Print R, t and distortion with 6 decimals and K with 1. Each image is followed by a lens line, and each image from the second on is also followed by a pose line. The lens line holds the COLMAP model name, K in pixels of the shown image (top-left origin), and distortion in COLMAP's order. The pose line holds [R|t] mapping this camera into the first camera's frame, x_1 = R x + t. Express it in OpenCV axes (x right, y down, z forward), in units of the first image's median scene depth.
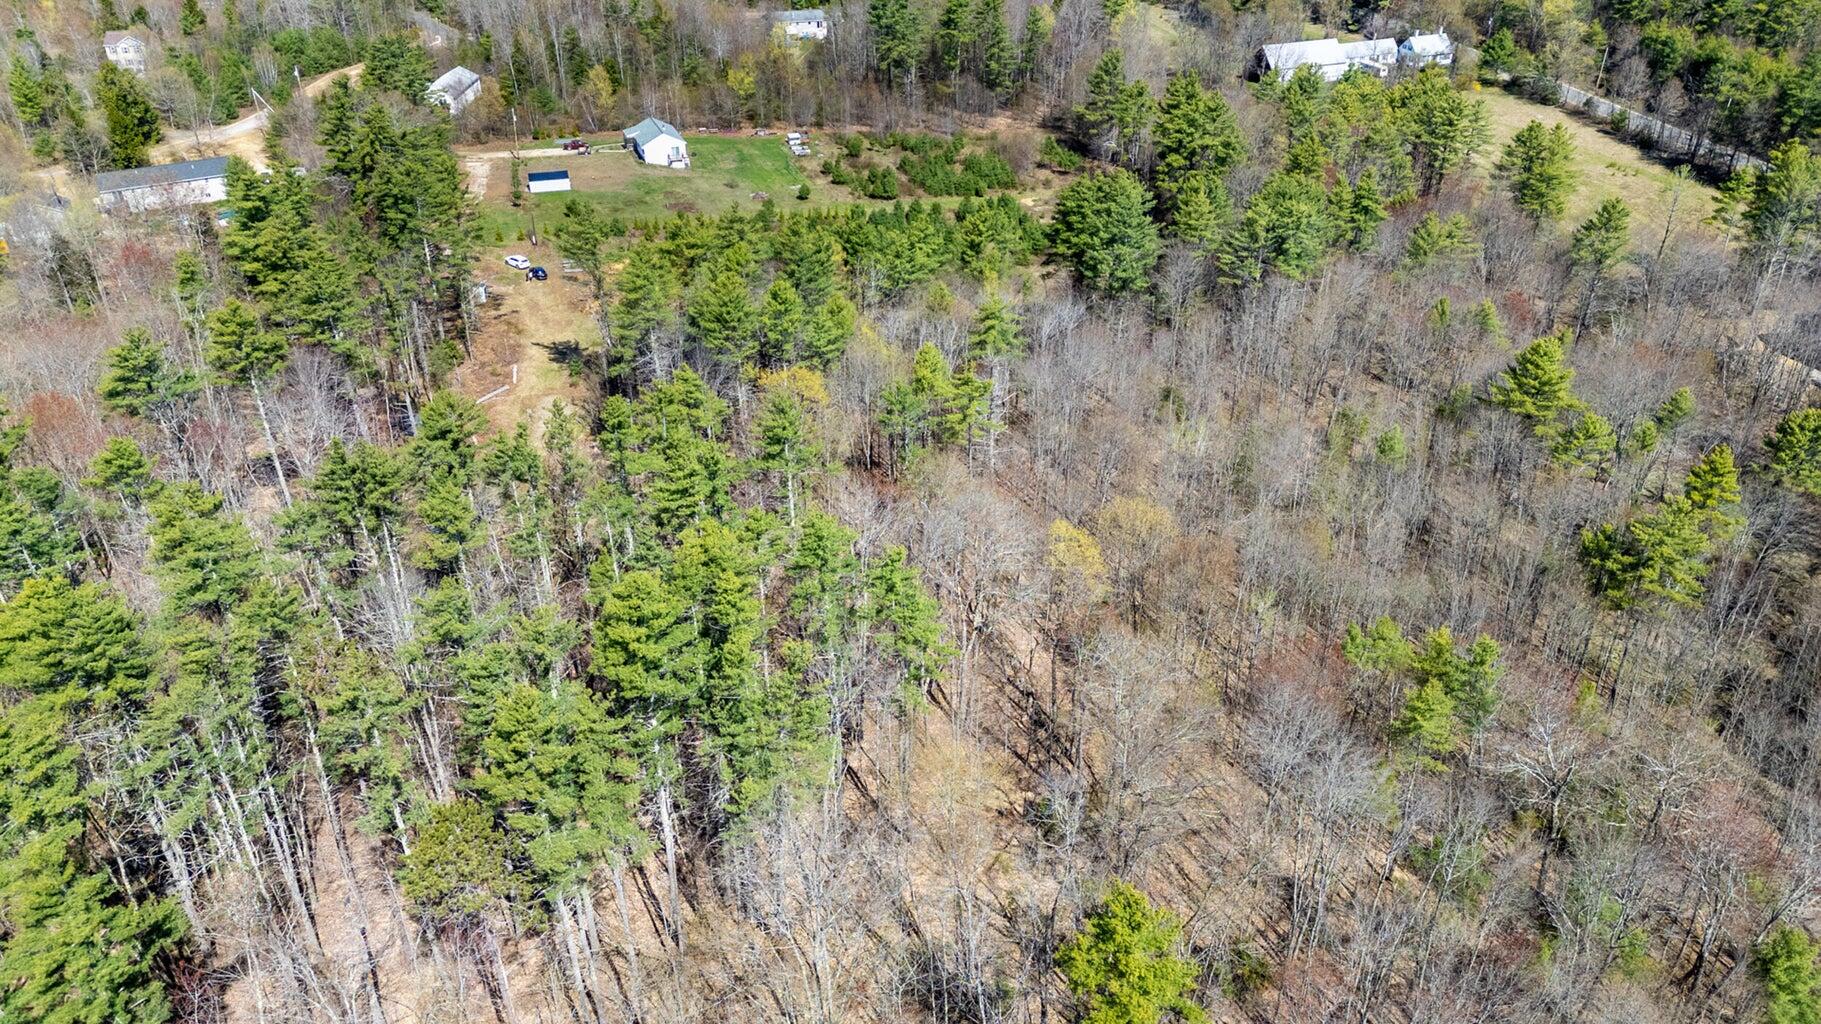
lens RADIAL K [[1350.6, 0, 907.3], [0, 1350.6, 504.7], [0, 0, 1]] dist [0.056284, -0.043672]
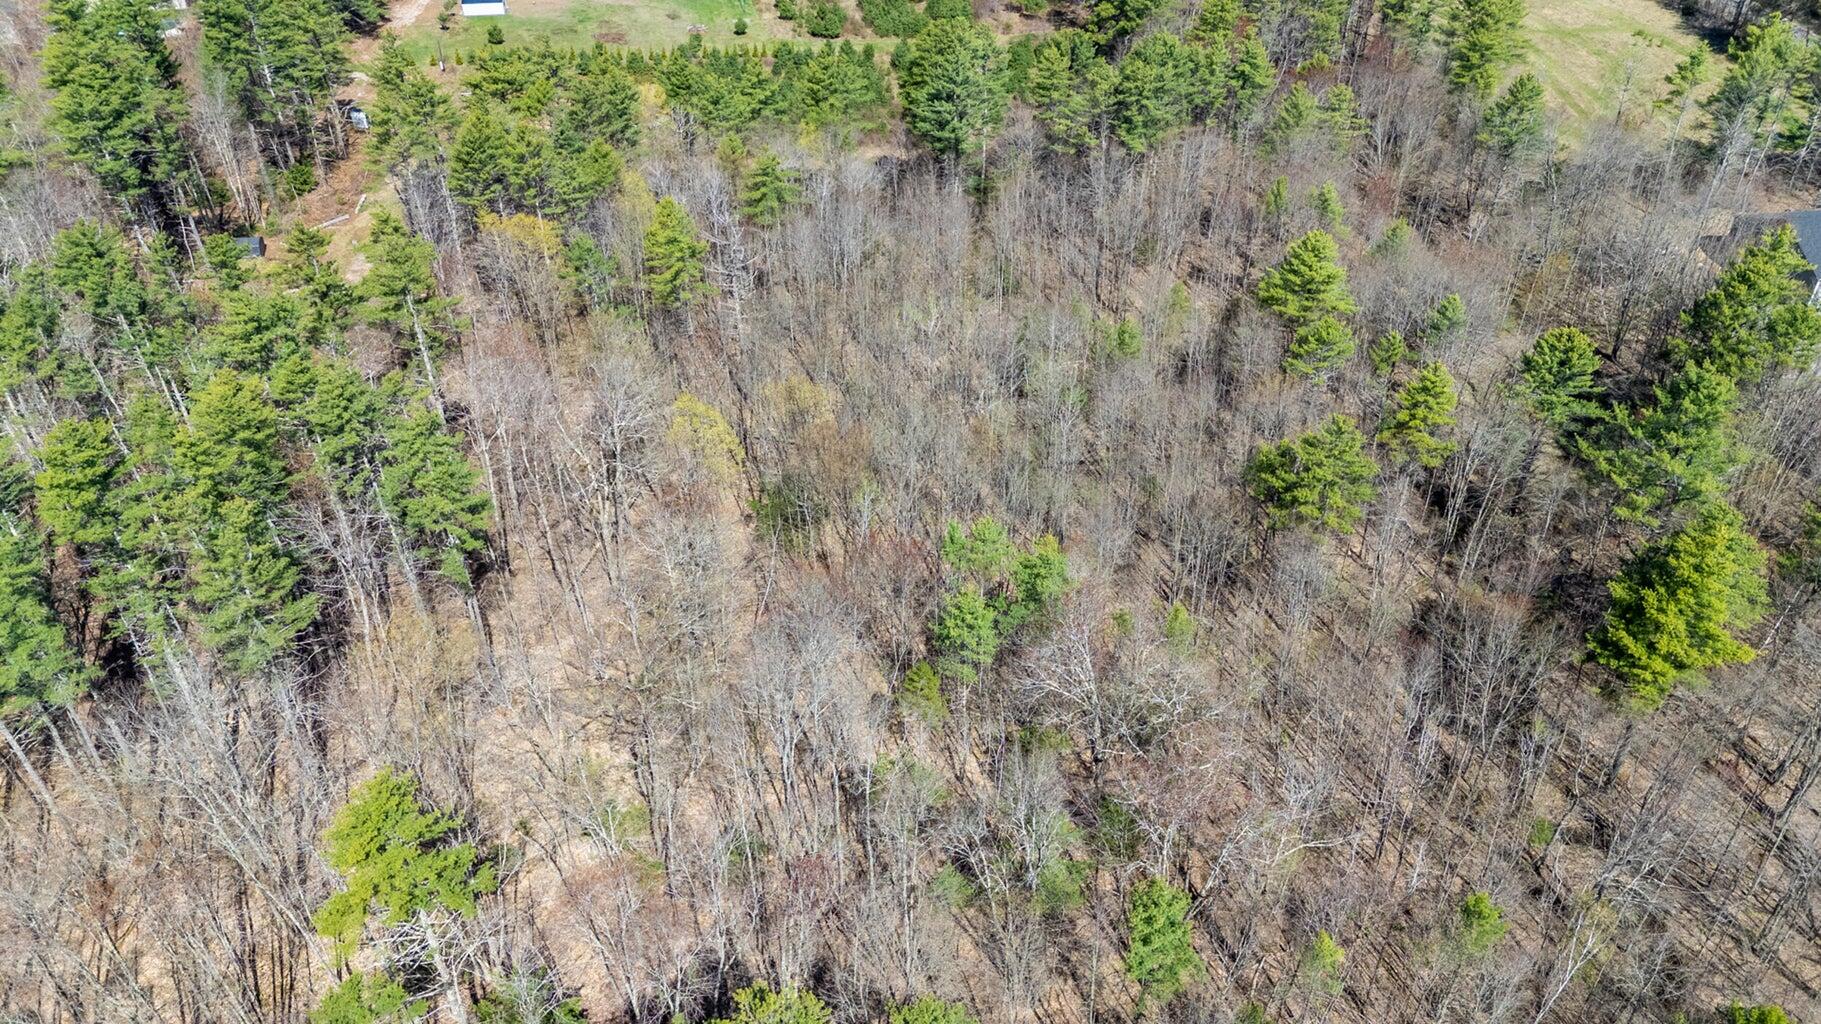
lens RADIAL K [[1350.6, 0, 912.2], [0, 1350.6, 521.5], [0, 0, 1]] dist [0.056284, -0.043672]
pose [[0.989997, 0.083608, -0.113649, 0.260816], [-0.068776, 0.989298, 0.128681, -0.022655], [0.123192, -0.119578, 0.985152, 0.030110]]
